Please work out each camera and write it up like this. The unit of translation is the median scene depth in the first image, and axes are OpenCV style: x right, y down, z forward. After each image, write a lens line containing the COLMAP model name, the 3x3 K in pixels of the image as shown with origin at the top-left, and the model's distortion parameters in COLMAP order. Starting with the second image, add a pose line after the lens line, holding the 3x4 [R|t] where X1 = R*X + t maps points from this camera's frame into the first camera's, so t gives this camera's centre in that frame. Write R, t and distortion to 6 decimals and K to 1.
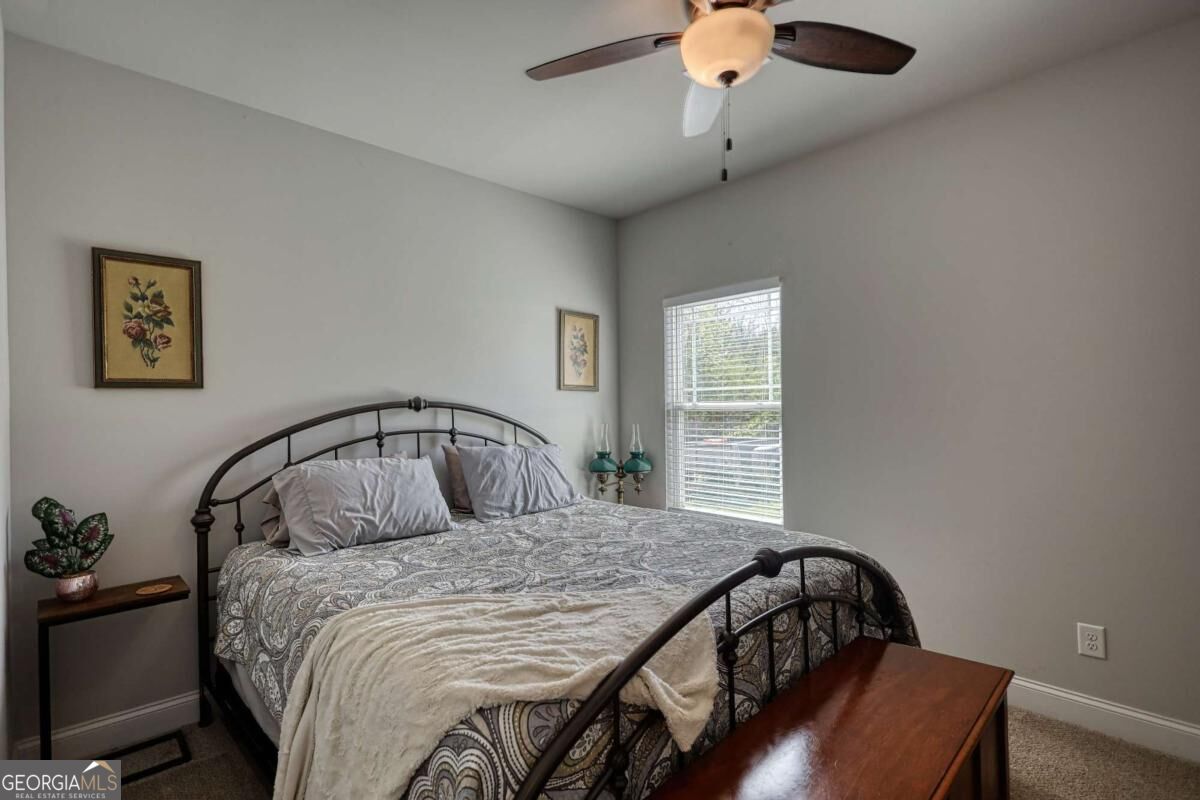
lens RADIAL K [[555.5, 0, 606.8], [0, 555.5, 406.1], [0, 0, 1]] dist [0.001534, 0.000438]
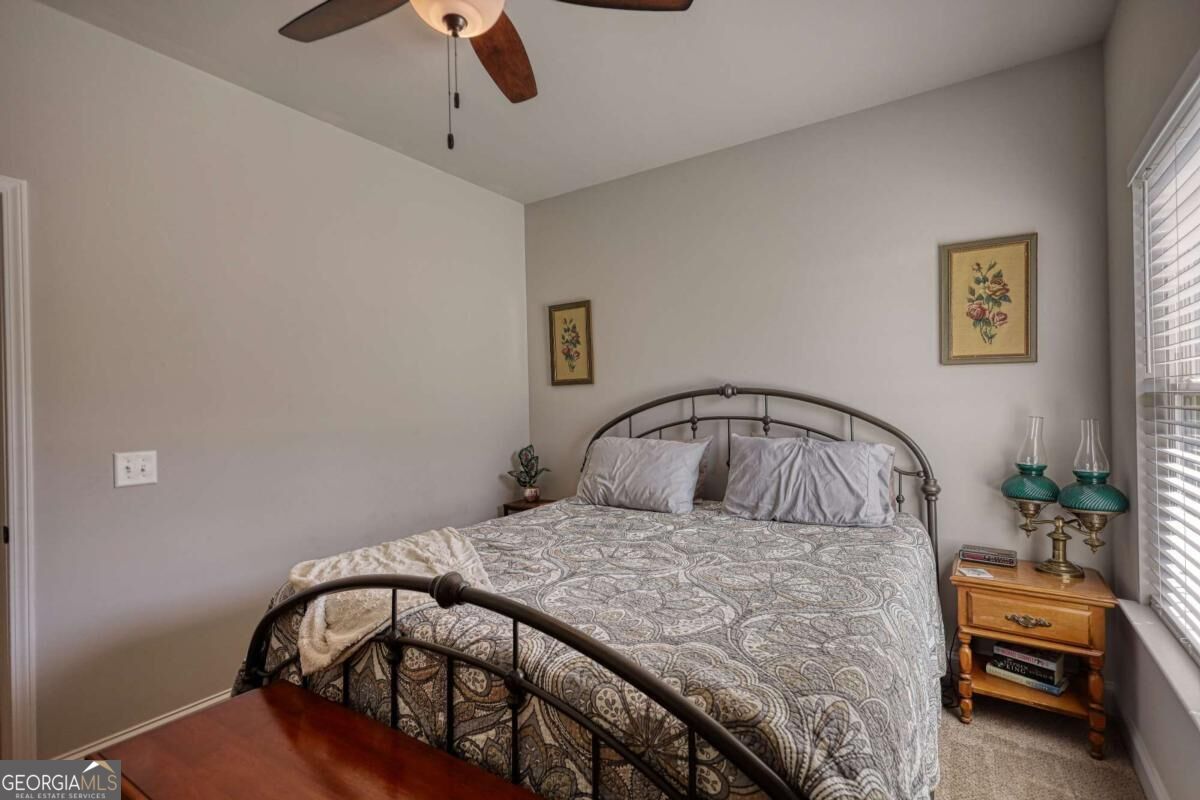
lens RADIAL K [[558.8, 0, 599.7], [0, 558.8, 398.9], [0, 0, 1]] dist [-0.001341, -0.000132]
pose [[0.223712, 0.008862, -0.974615, 0.632996], [0.023842, 0.999610, 0.014562, -0.009679], [0.974364, -0.026495, 0.223414, 0.563099]]
